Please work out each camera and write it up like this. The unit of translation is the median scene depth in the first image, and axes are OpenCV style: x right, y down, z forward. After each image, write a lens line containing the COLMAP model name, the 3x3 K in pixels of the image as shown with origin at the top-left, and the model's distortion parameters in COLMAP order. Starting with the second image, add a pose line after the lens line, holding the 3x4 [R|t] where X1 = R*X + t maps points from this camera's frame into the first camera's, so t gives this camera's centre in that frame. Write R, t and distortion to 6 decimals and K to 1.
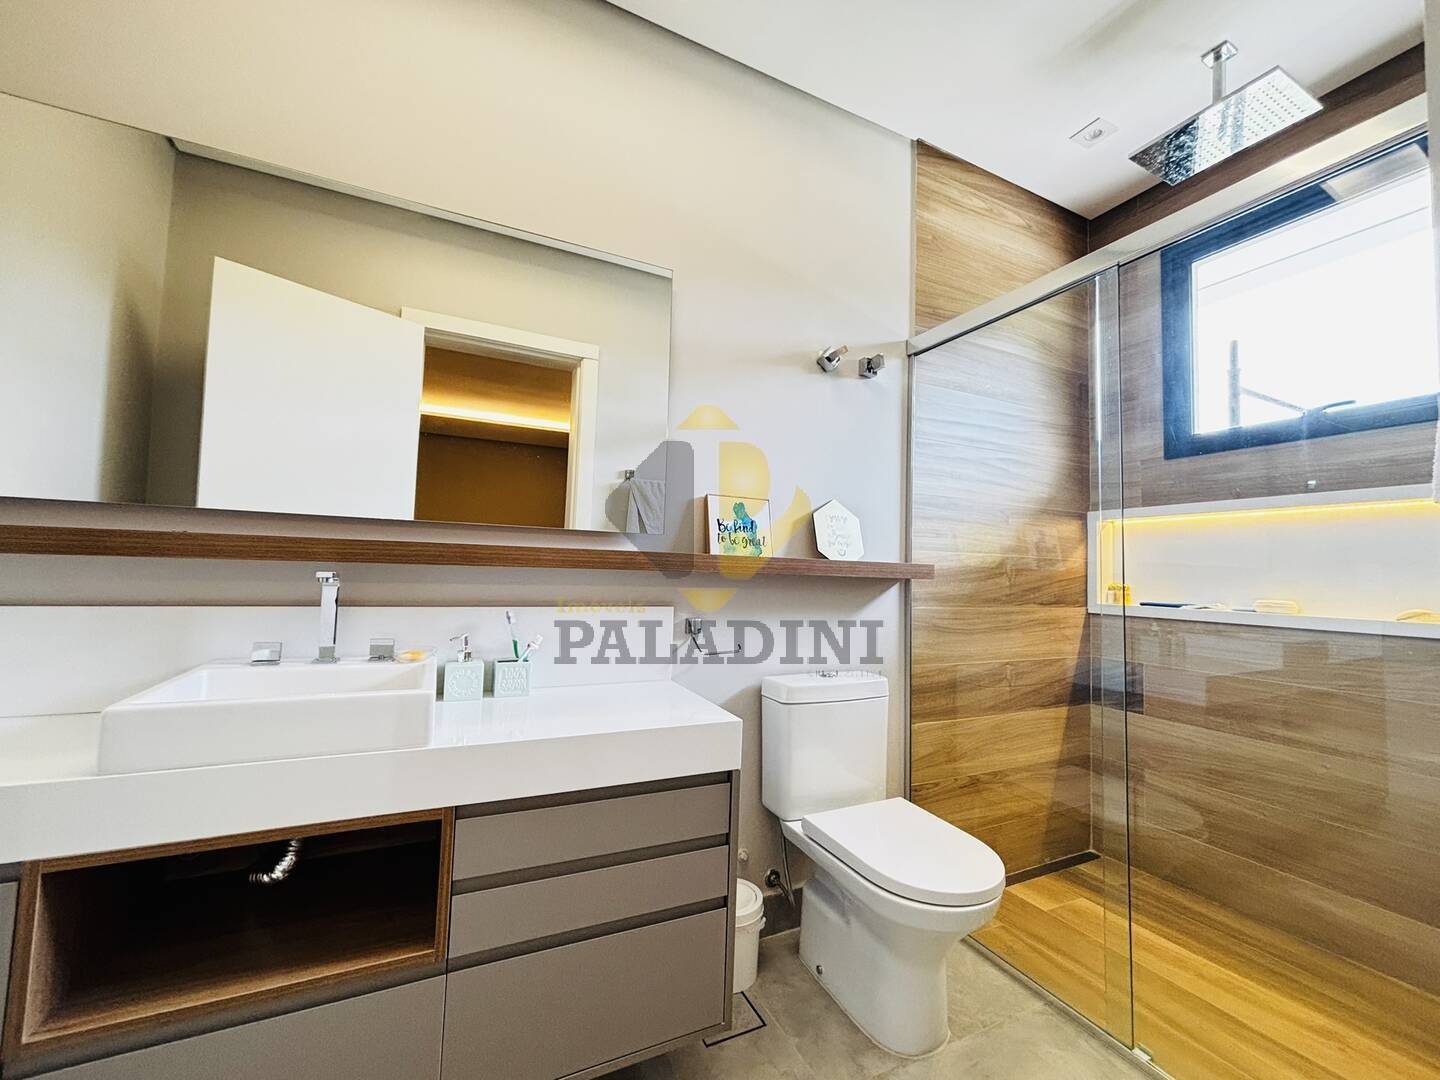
lens RADIAL K [[581.6, 0, 718.6], [0, 581.6, 537.1], [0, 0, 1]] dist [0.004477, -0.000164]
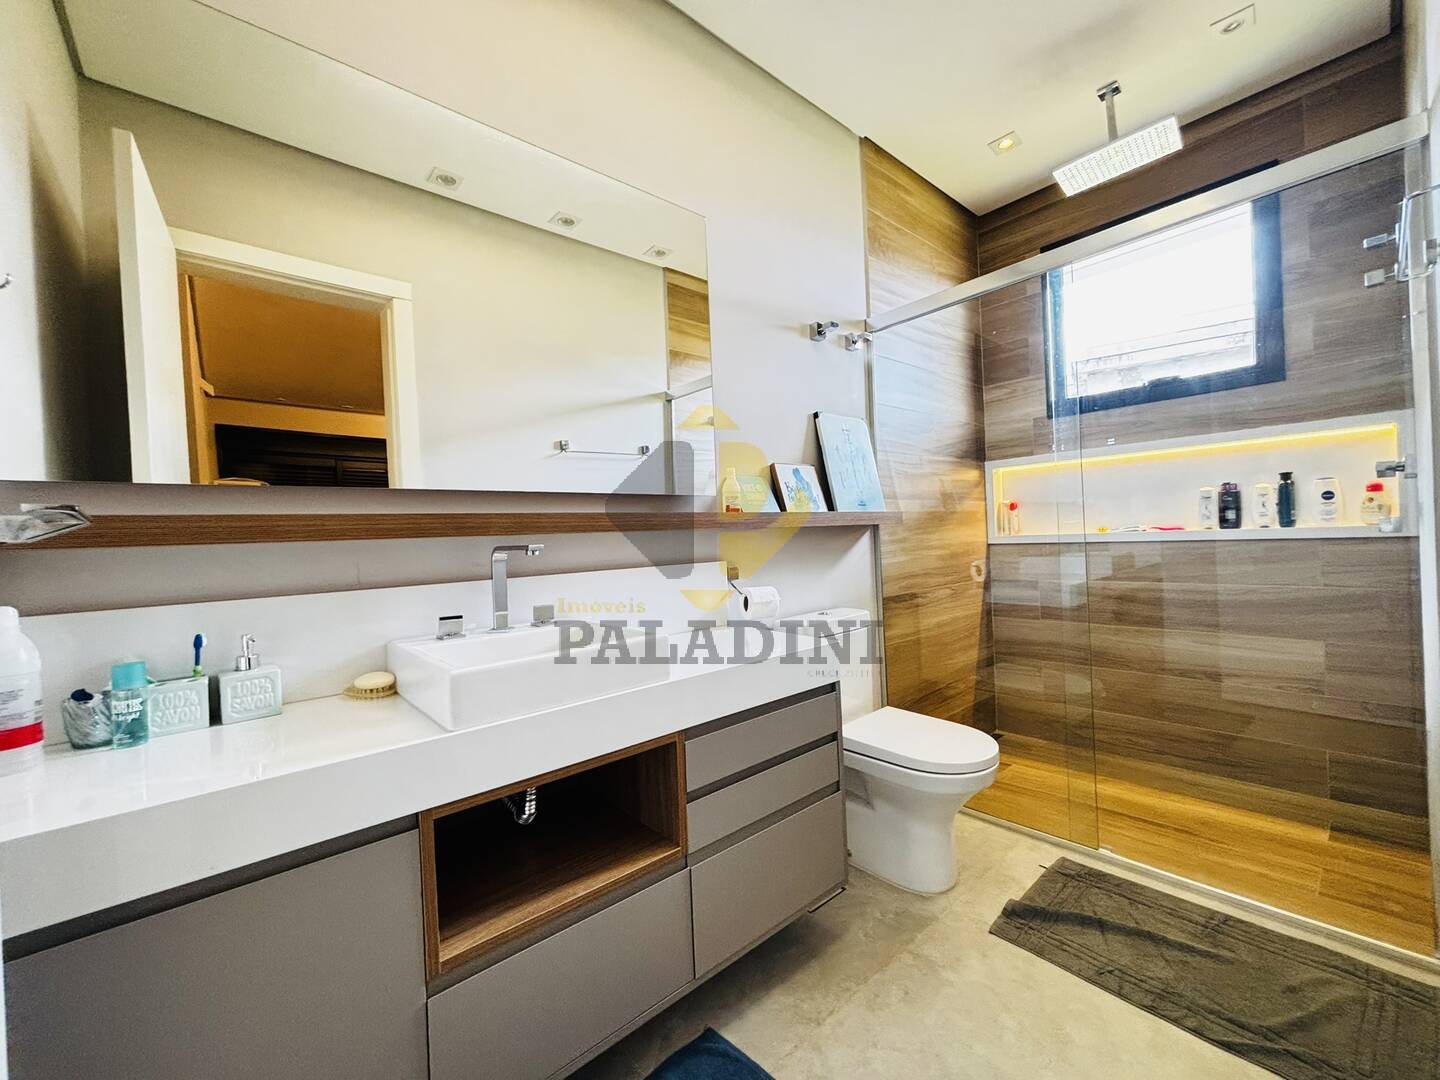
lens RADIAL K [[600.4, 0, 724.8], [0, 600.4, 517.6], [0, 0, 1]] dist [0.050377, -0.000149]
pose [[0.961686, -0.057662, 0.268019, -0.379238], [0.047838, 0.997927, 0.043046, -0.014181], [-0.269946, -0.028575, 0.962451, -0.118853]]
